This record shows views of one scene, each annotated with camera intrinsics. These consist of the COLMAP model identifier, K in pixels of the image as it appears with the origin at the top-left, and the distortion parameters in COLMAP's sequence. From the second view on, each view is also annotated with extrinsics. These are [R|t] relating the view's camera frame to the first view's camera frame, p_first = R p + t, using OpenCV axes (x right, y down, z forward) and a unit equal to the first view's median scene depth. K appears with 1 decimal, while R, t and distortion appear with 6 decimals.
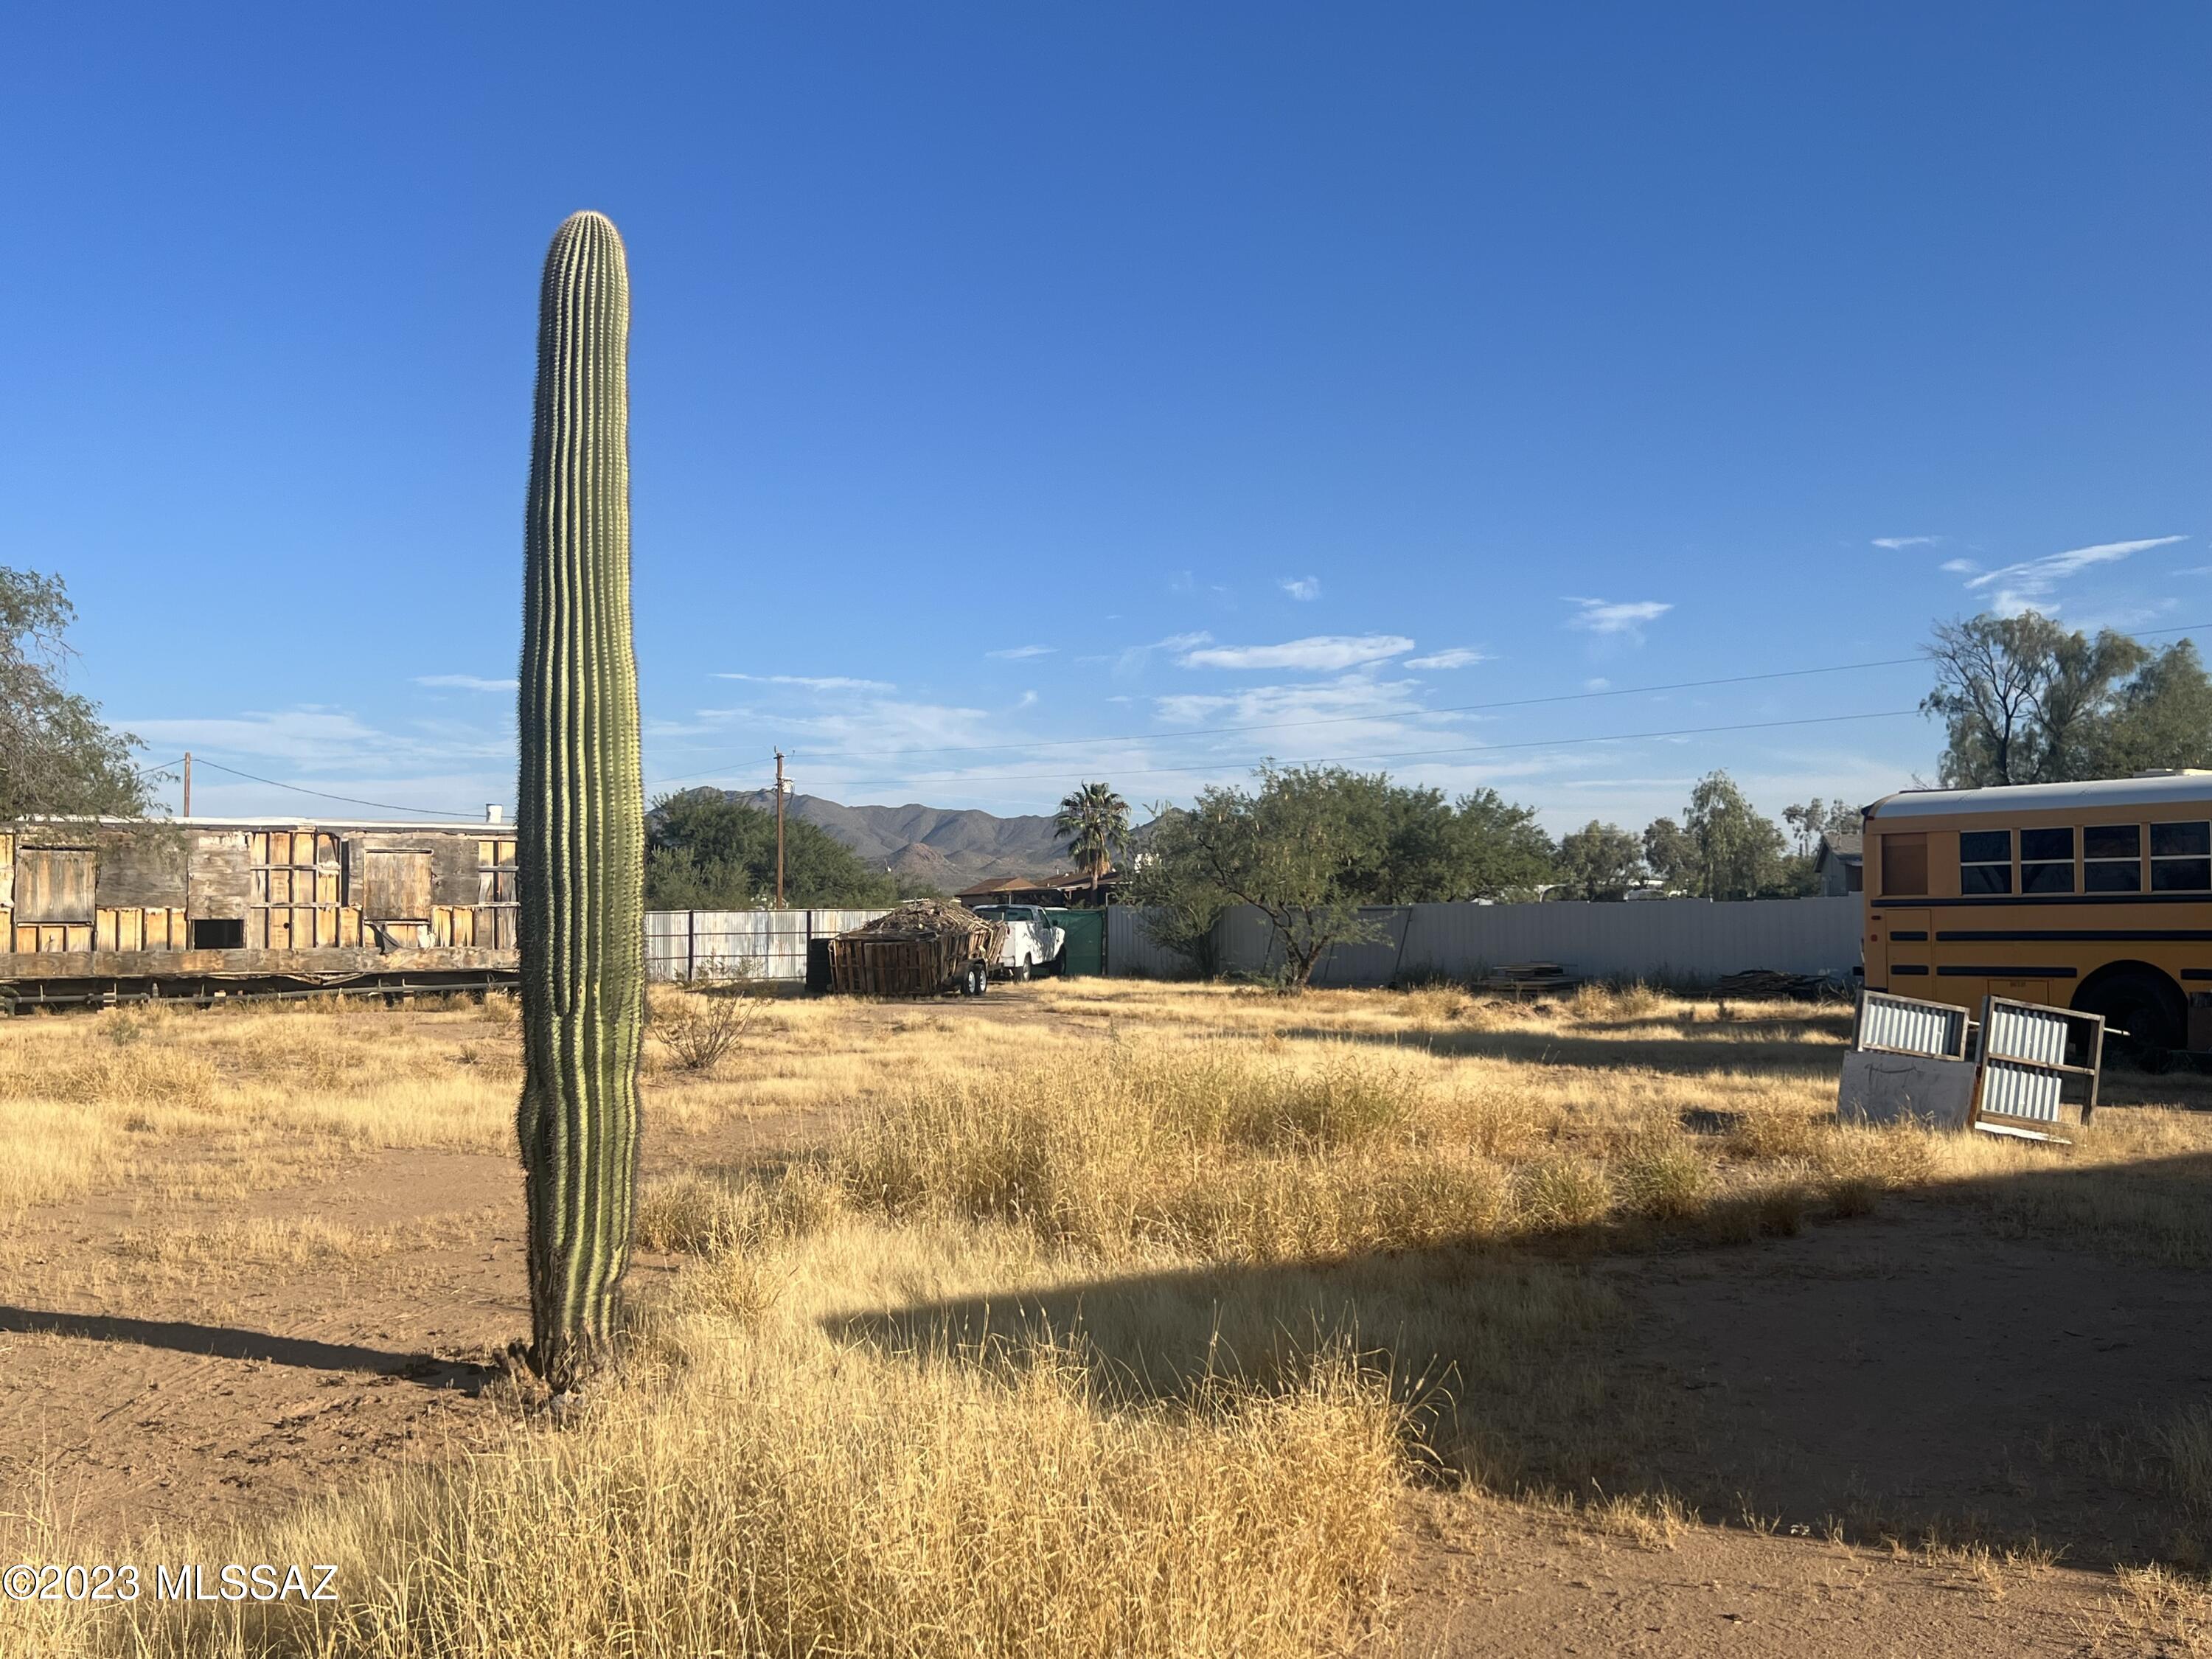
lens RADIAL K [[2104.6, 0, 1106.2], [0, 2104.6, 847.8], [0, 0, 1]] dist [0.097086, -0.178400]
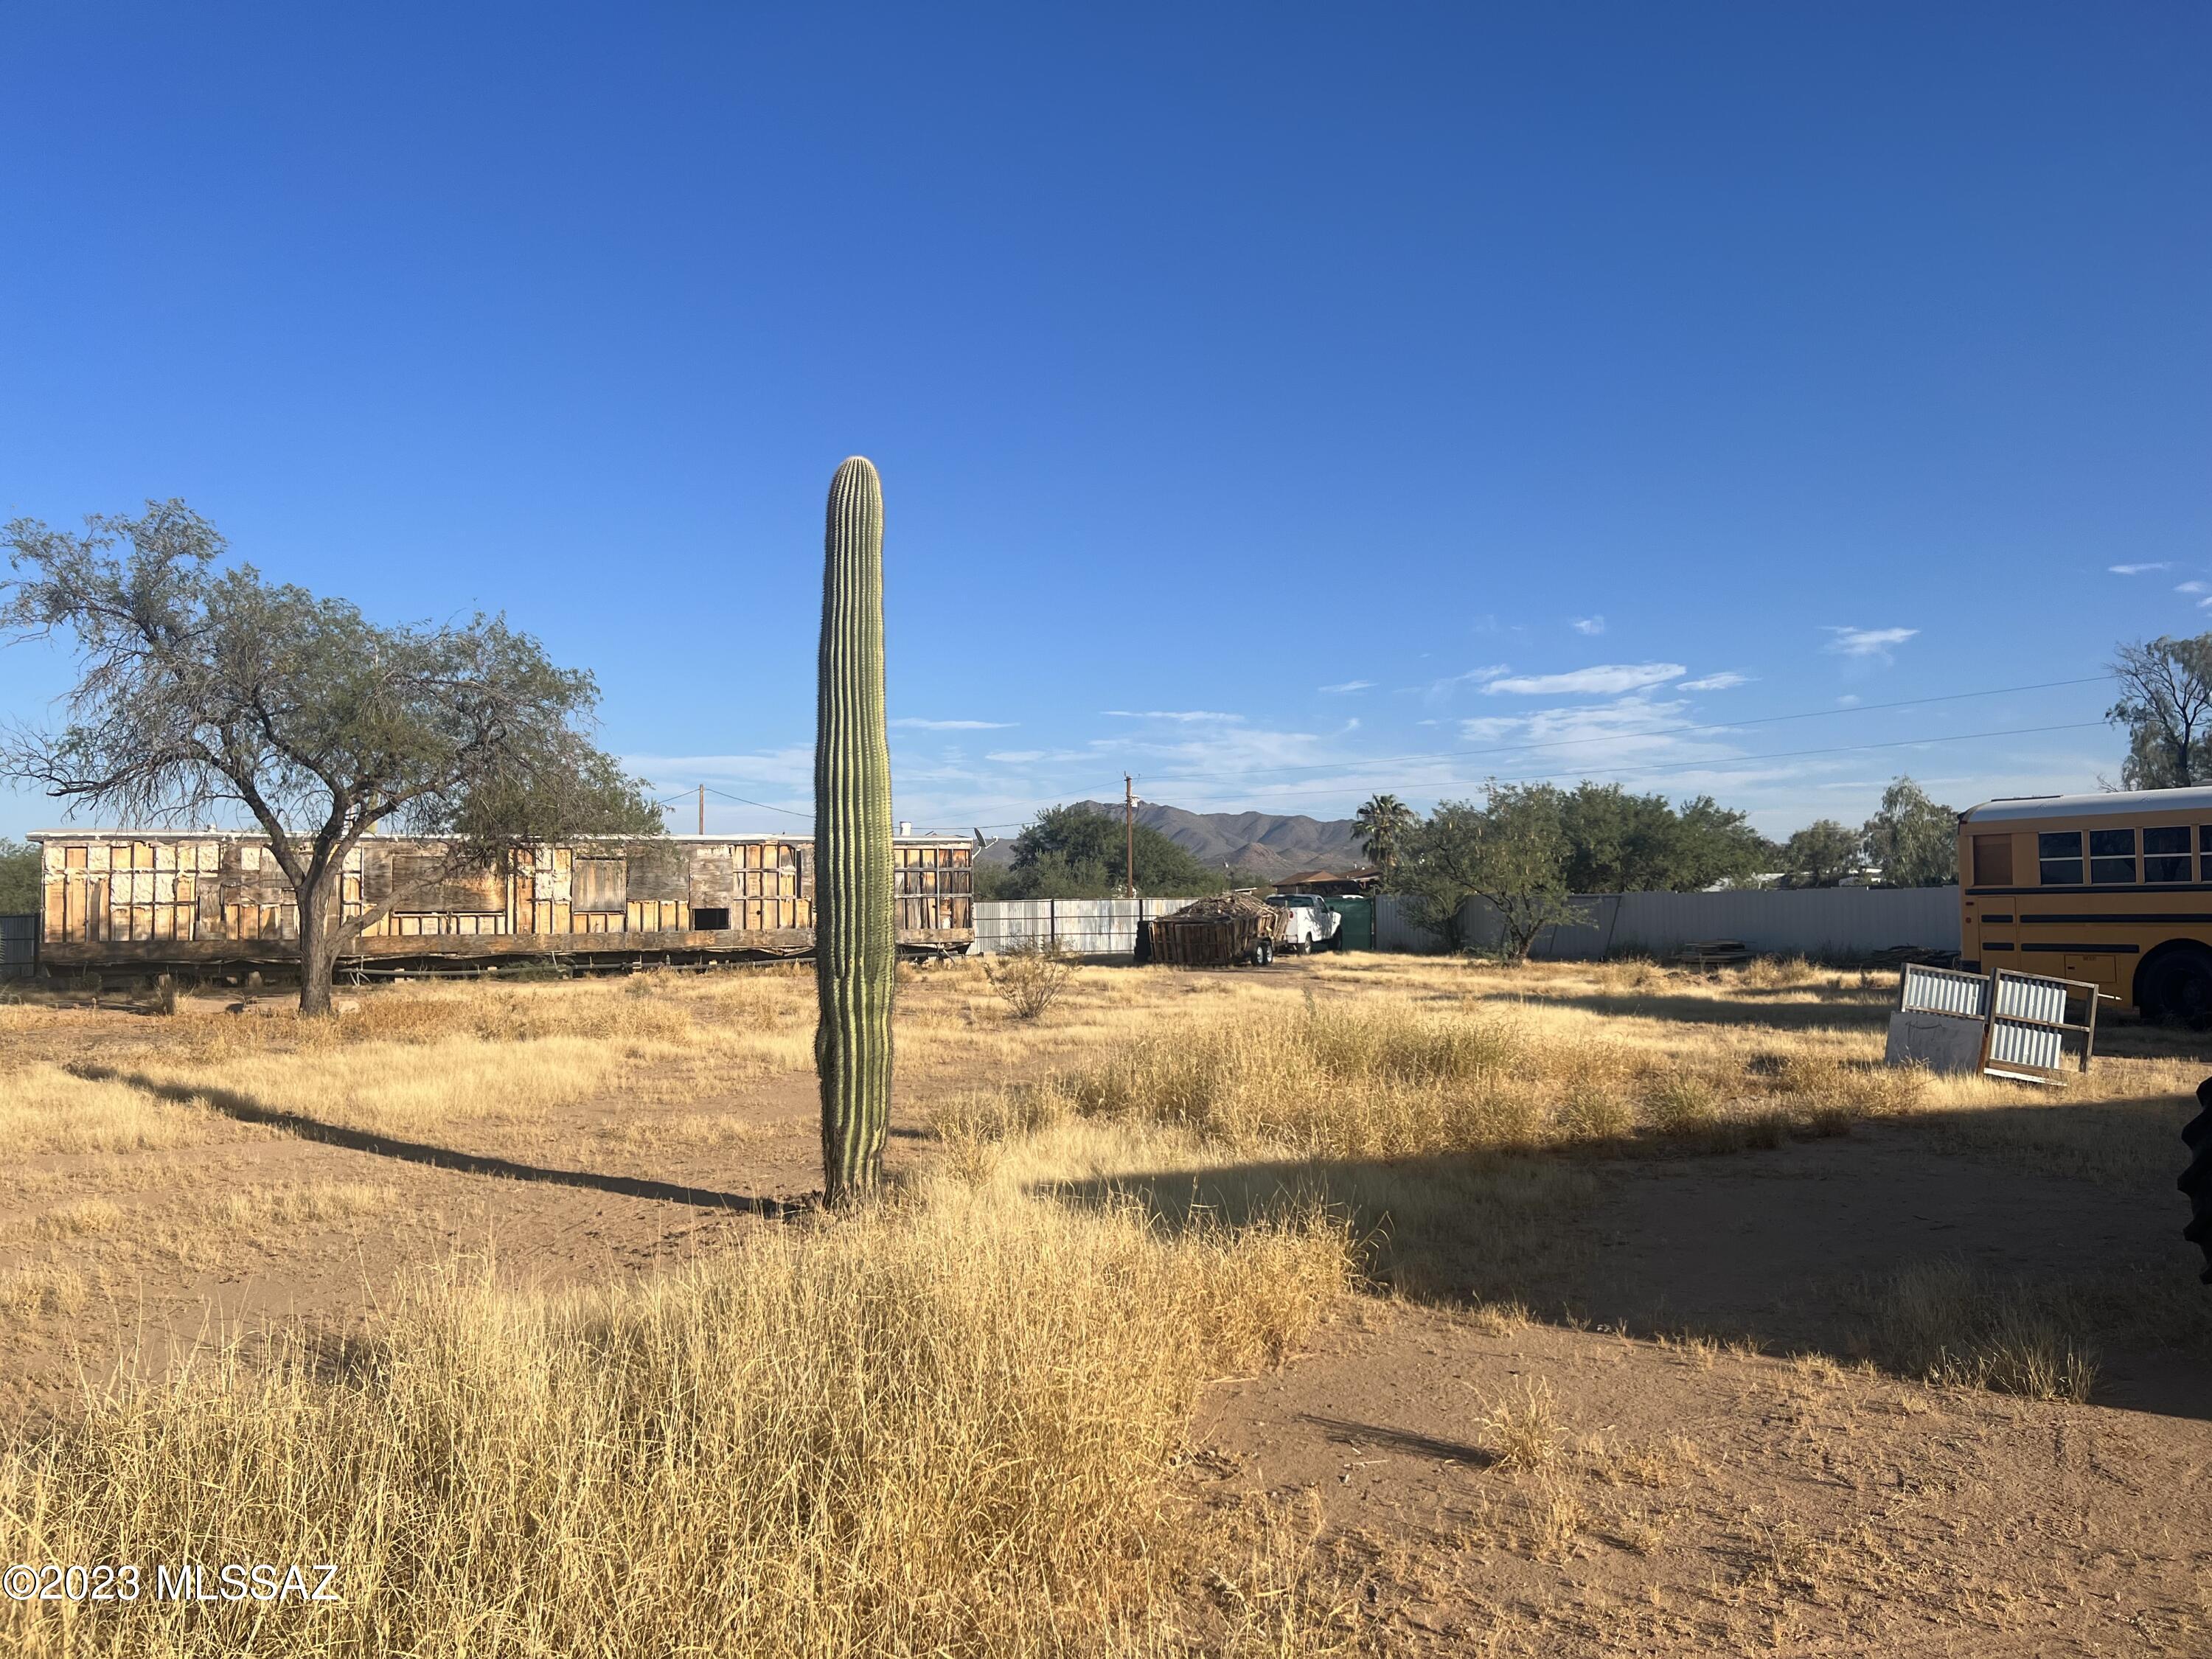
lens RADIAL K [[1688.8, 0, 1106.0], [0, 1688.8, 829.5], [0, 0, 1]] dist [0.101811, -0.149654]
pose [[0.983852, -0.012672, -0.178536, 0.034443], [0.010887, 0.999881, -0.010973, -0.003029], [0.178653, 0.008852, 0.983872, -0.040698]]
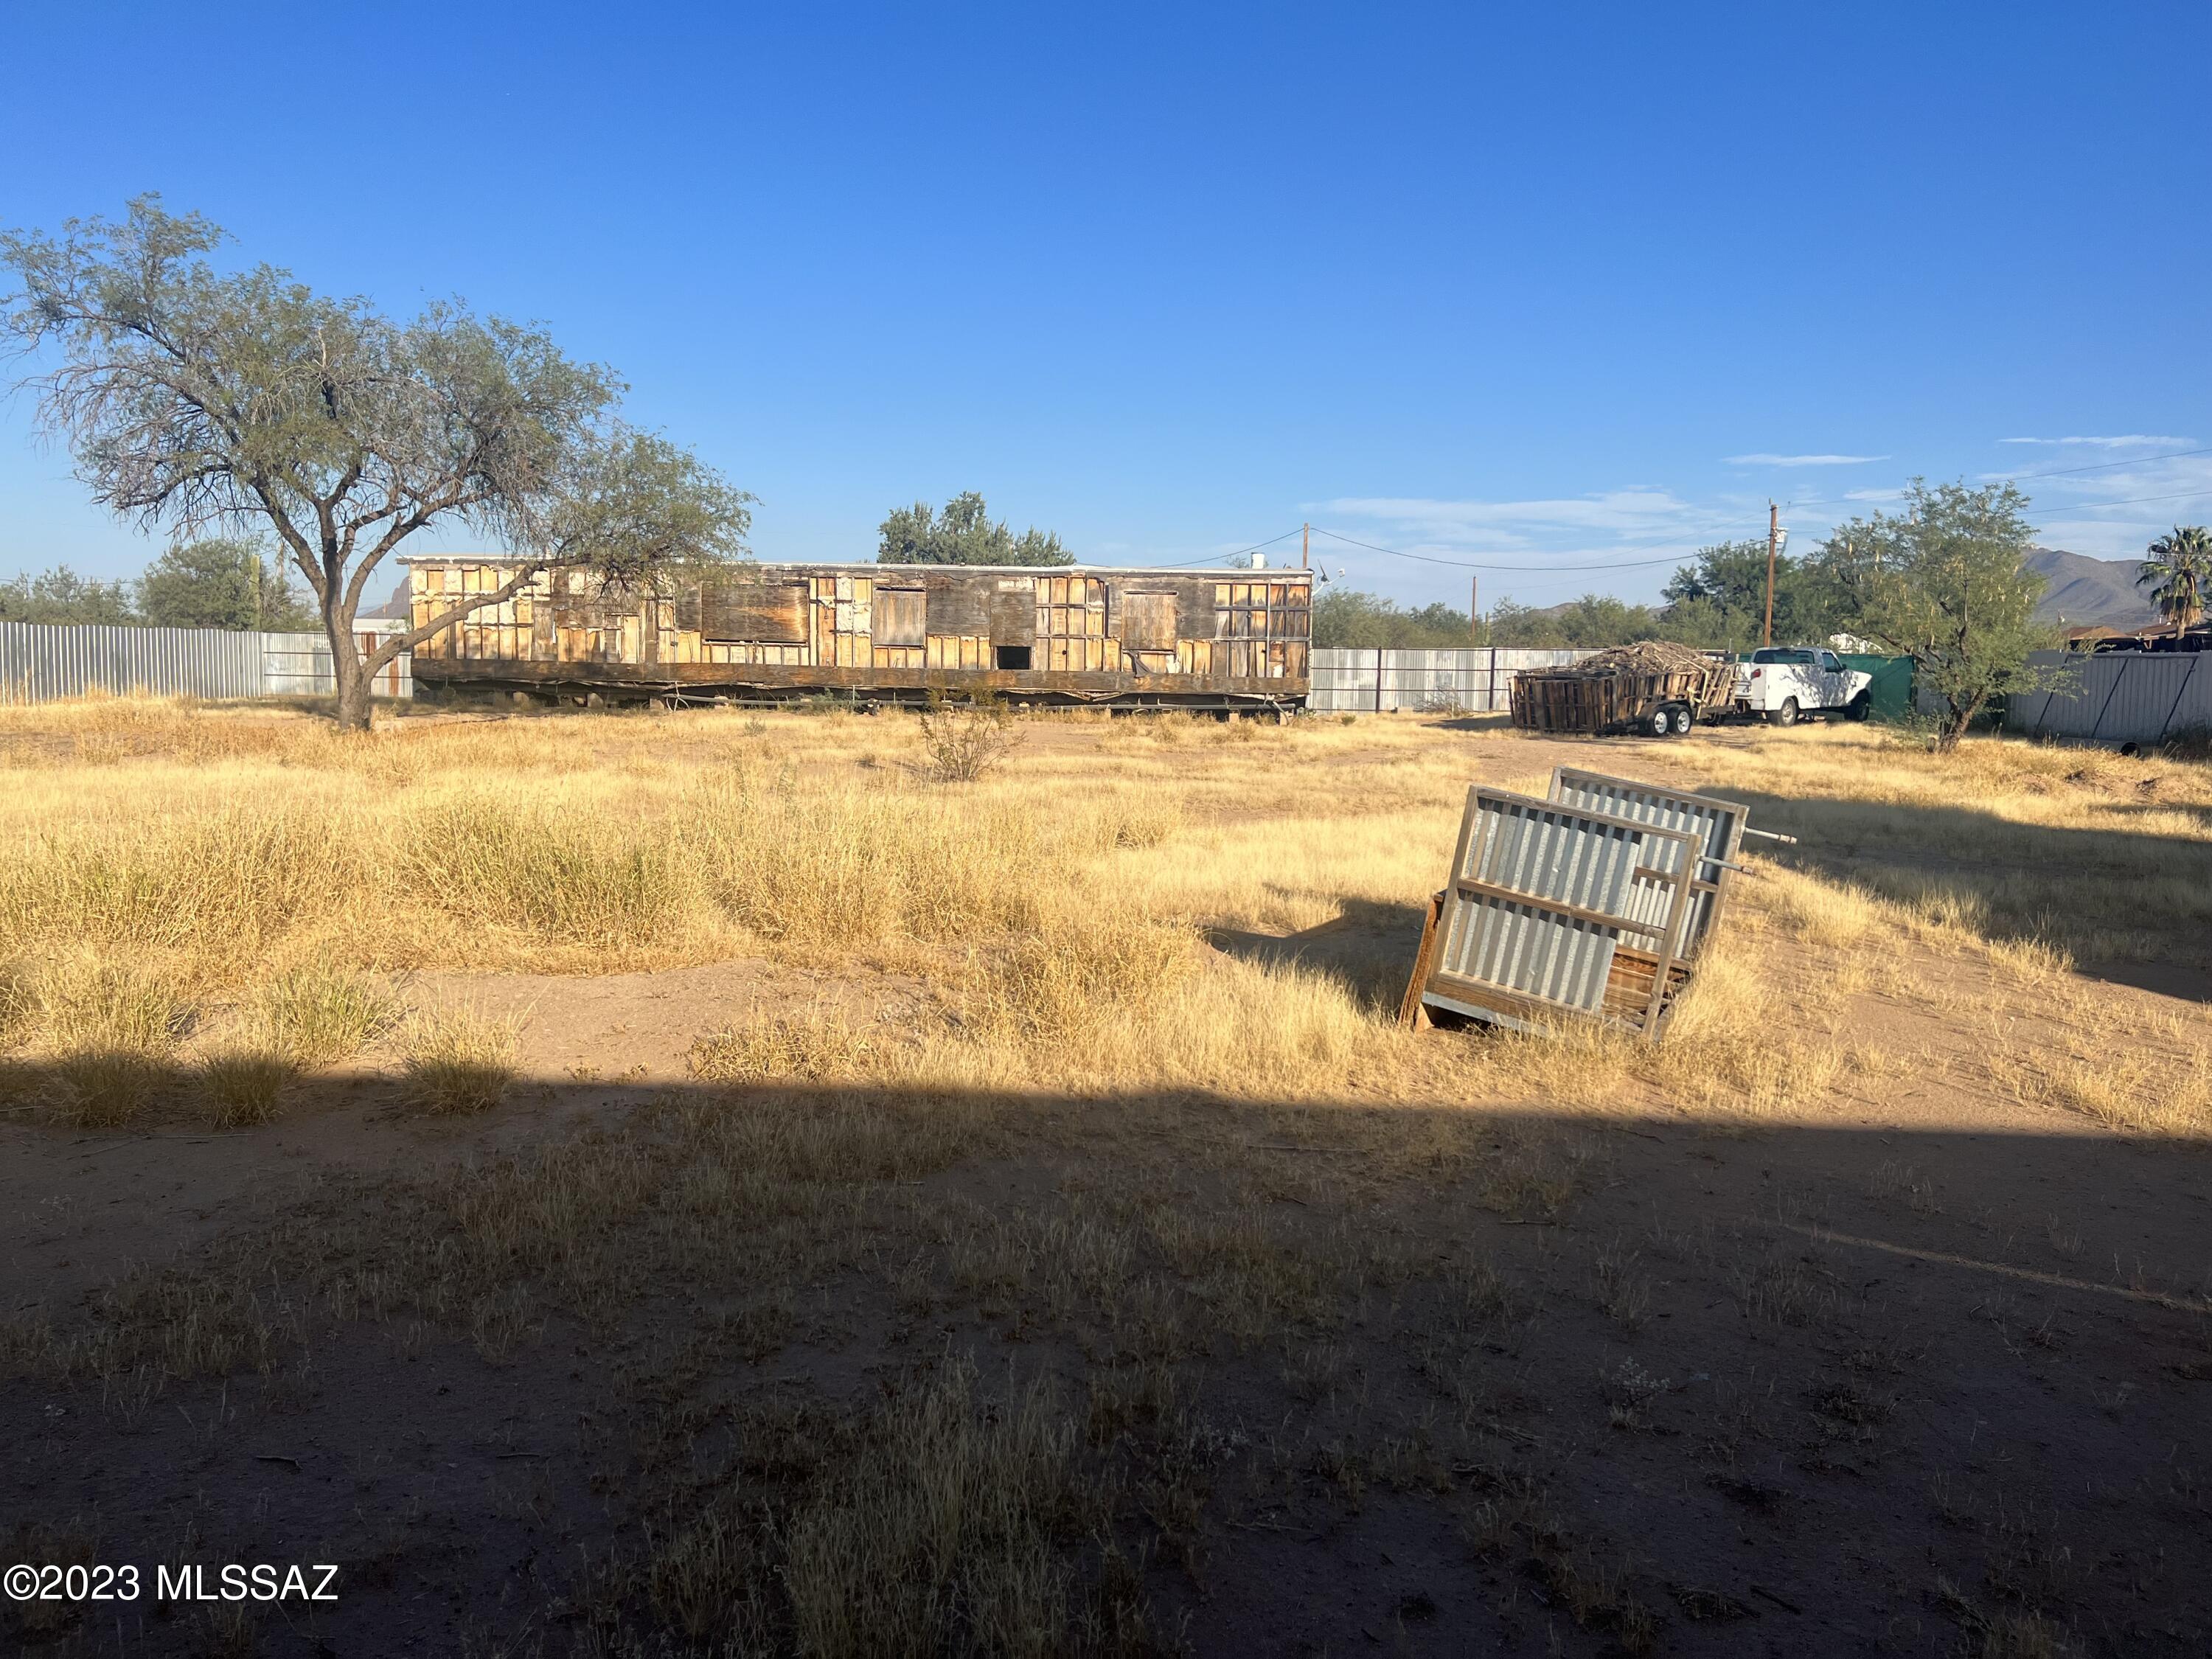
lens RADIAL K [[1688.8, 0, 1106.0], [0, 1688.8, 829.5], [0, 0, 1]] dist [0.101811, -0.149654]
pose [[0.791674, 0.082127, -0.605398, 0.264391], [-0.001241, 0.991138, 0.132833, 0.007870], [0.610942, -0.104409, 0.784760, 0.231047]]
